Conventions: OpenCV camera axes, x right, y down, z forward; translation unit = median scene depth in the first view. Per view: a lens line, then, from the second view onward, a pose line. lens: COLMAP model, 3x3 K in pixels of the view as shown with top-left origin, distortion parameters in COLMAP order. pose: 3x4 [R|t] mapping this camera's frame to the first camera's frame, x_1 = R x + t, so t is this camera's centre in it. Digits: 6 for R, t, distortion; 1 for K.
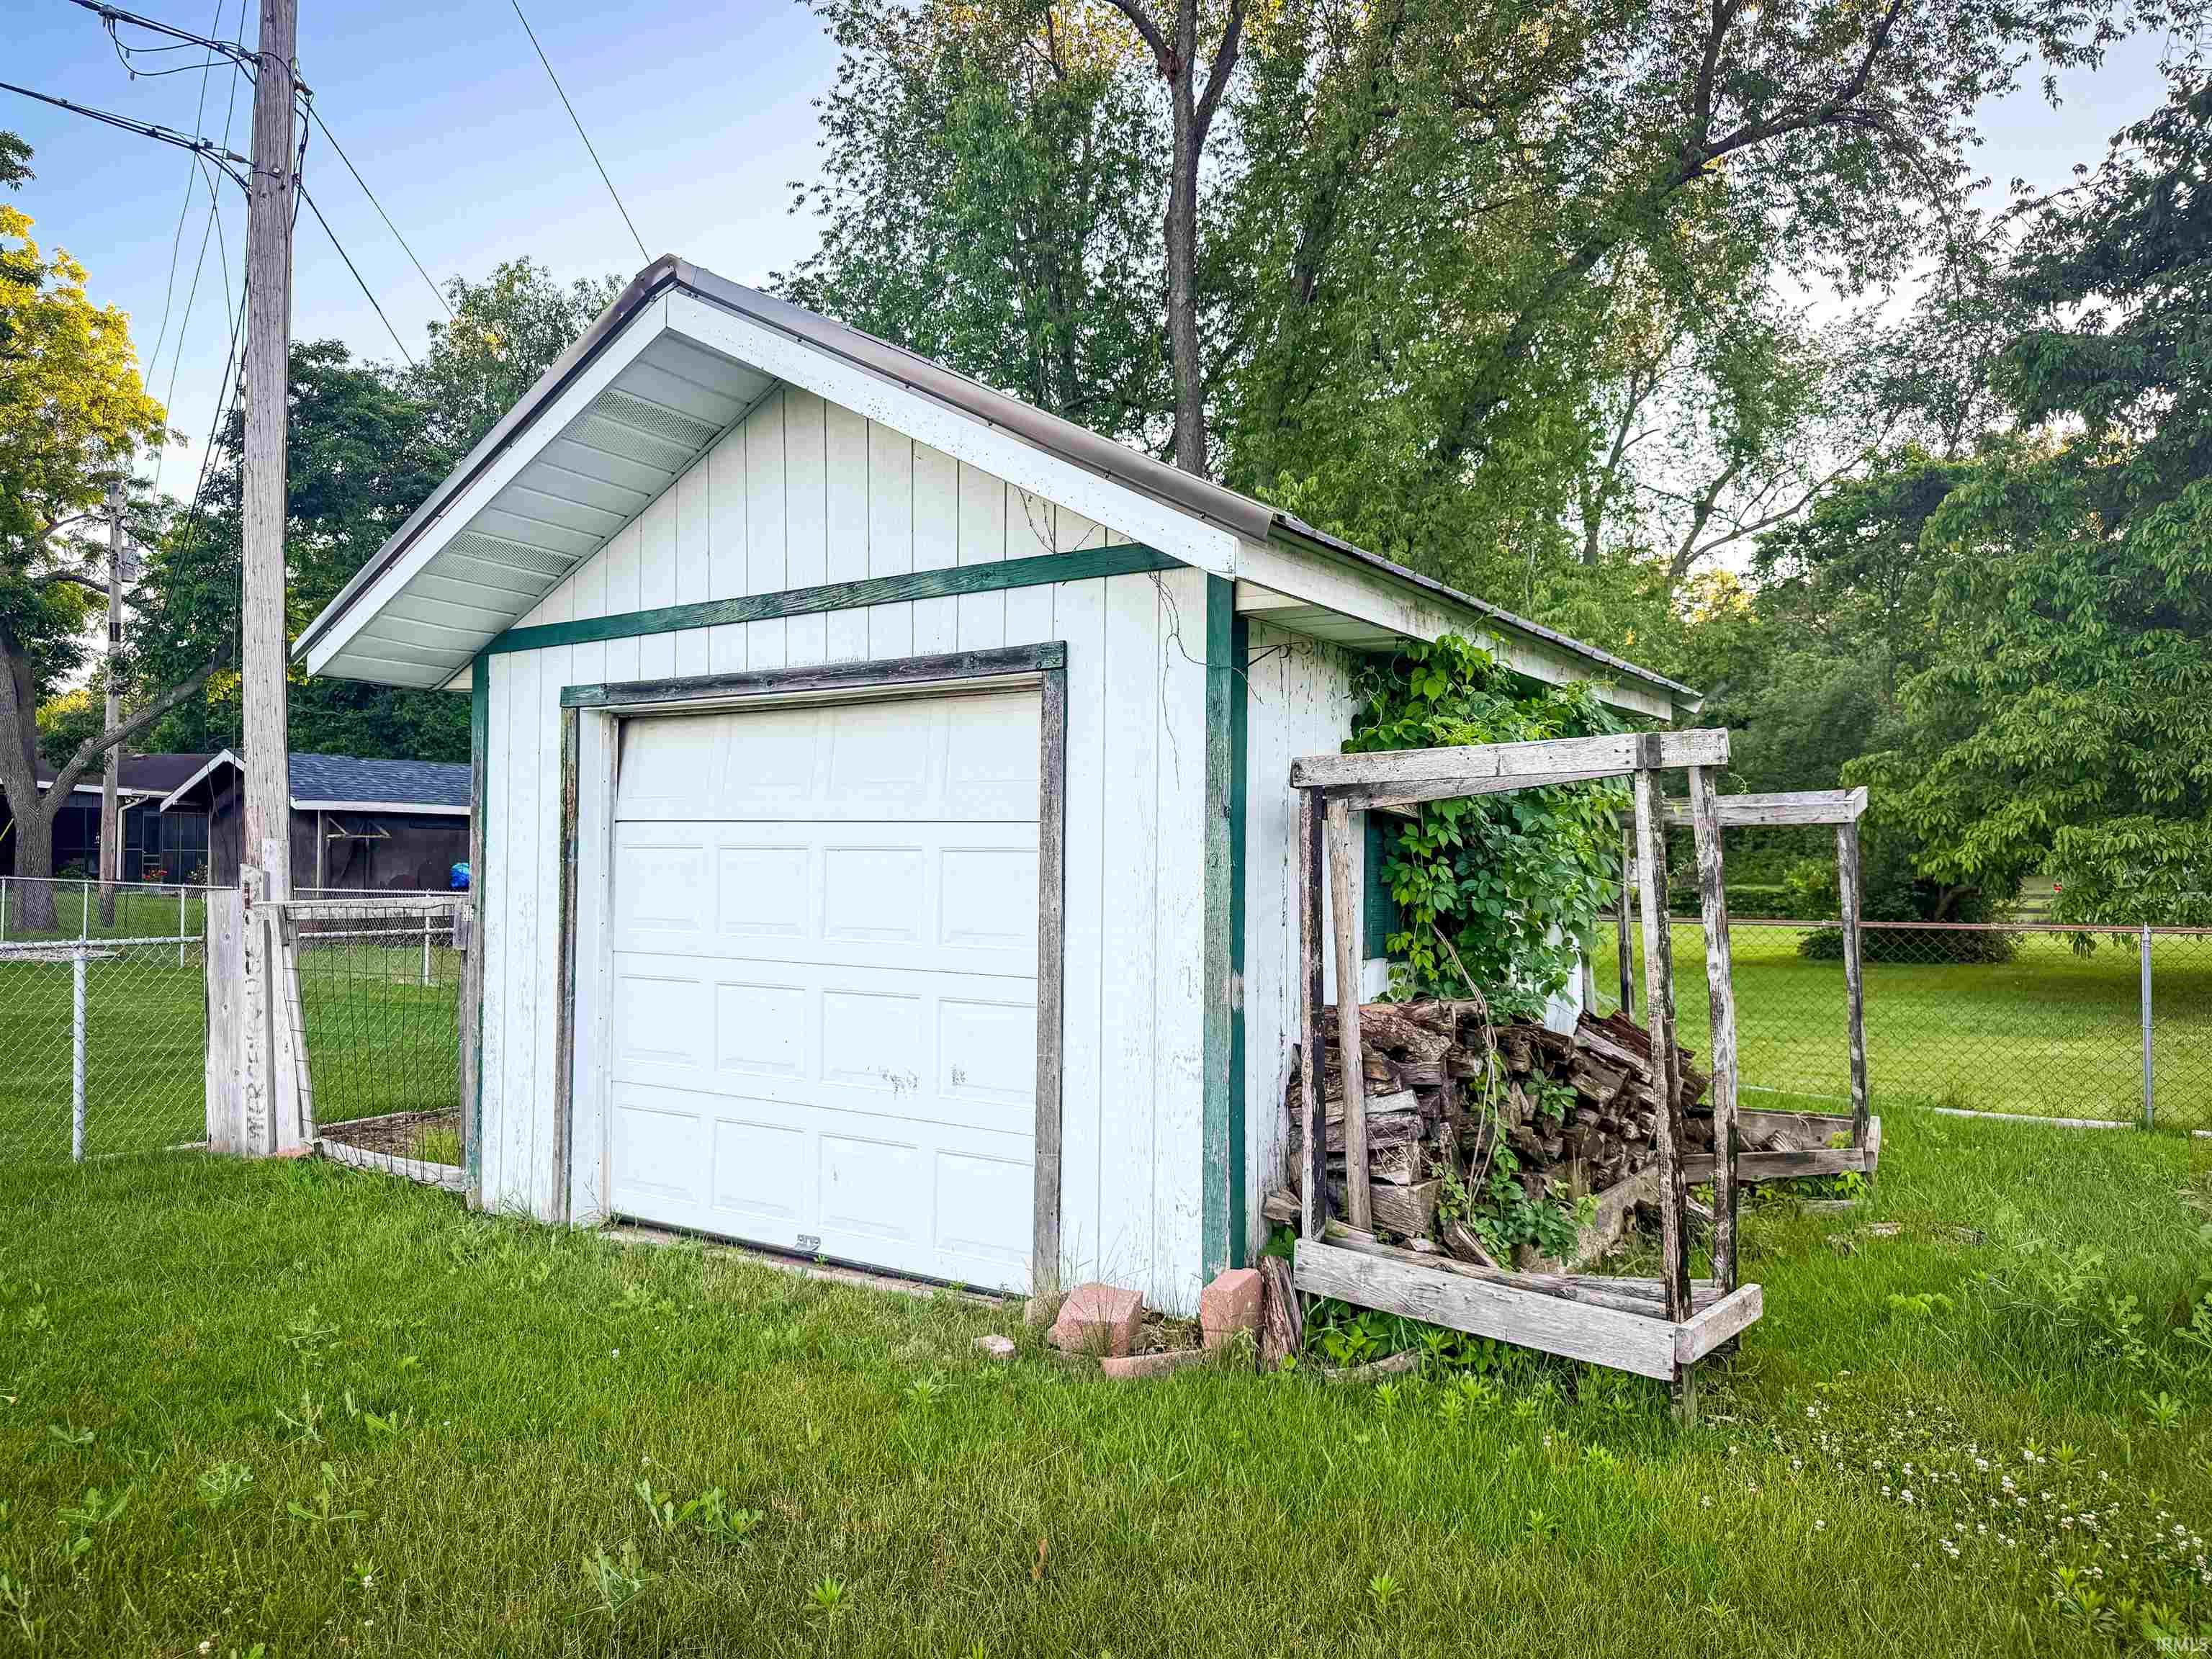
lens RADIAL K [[1558.5, 0, 1108.6], [0, 1558.5, 838.9], [0, 0, 1]] dist [0.055505, -0.065669]
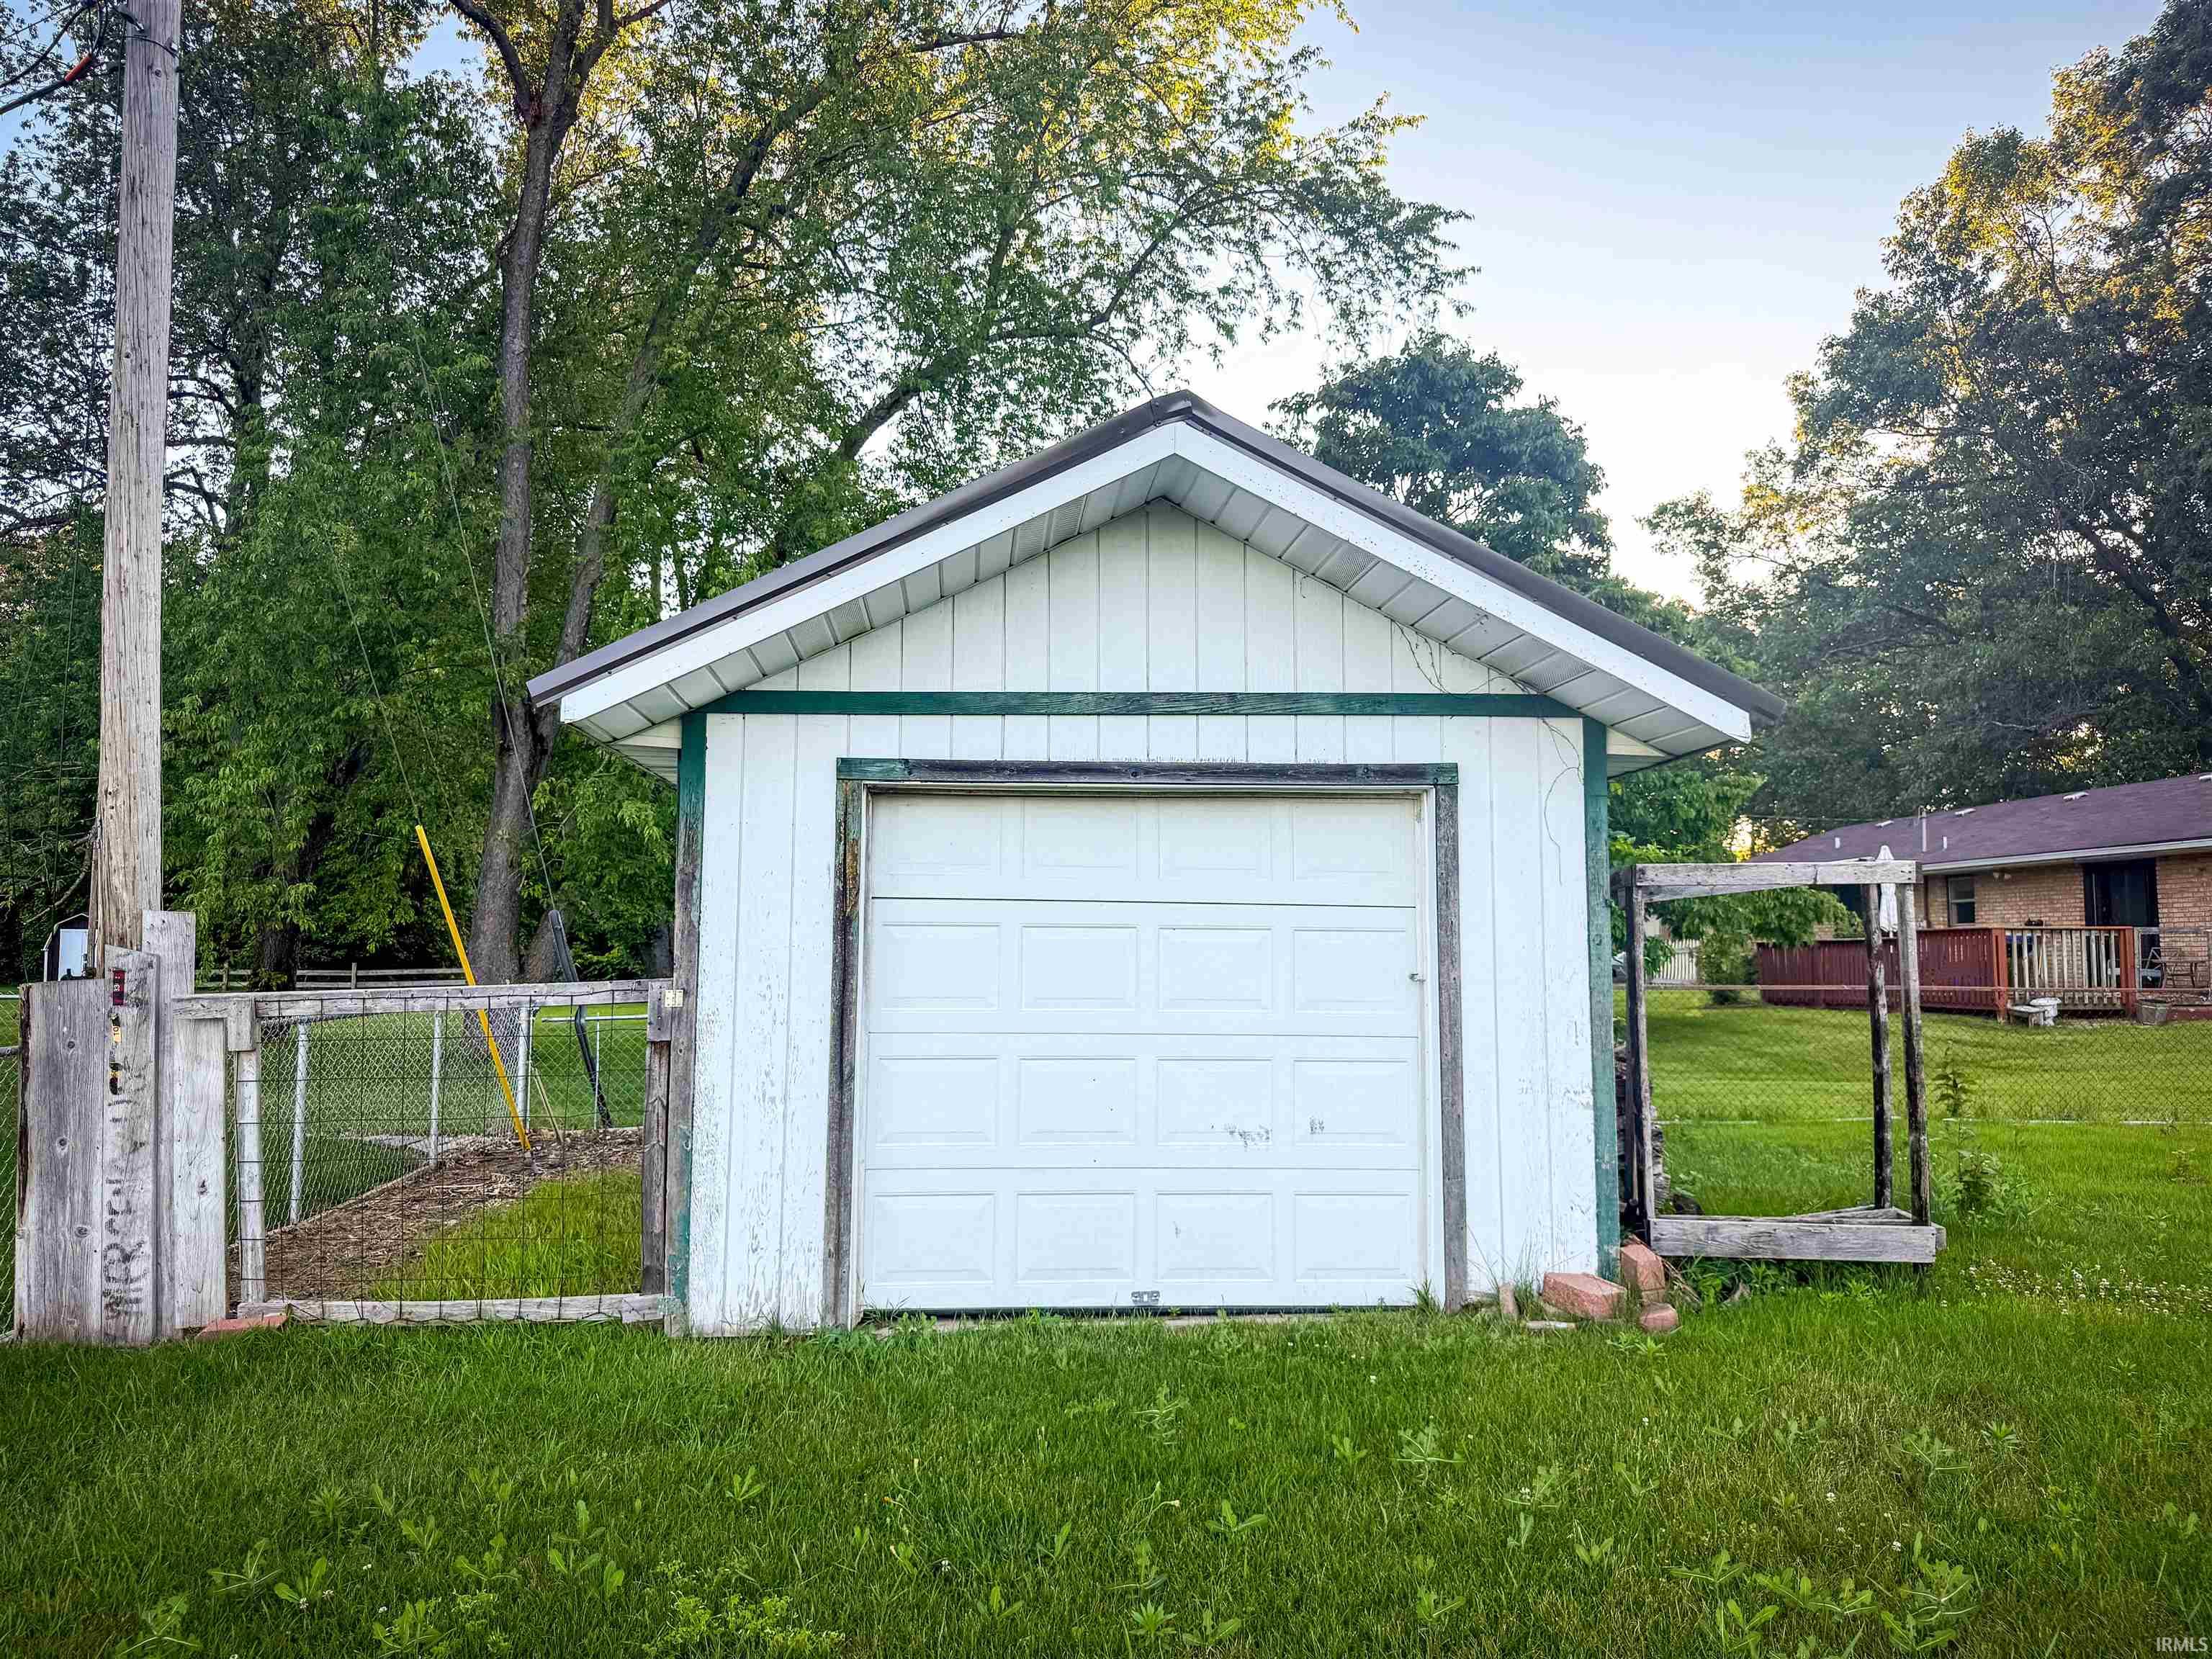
lens RADIAL K [[1558.5, 0, 1100.6], [0, 1558.5, 822.4], [0, 0, 1]] dist [0.055505, -0.065669]
pose [[0.780667, 0.046078, 0.623246, -0.924163], [-0.007684, 0.997910, -0.064153, 0.002973], [-0.624899, 0.045293, 0.779390, 0.178341]]
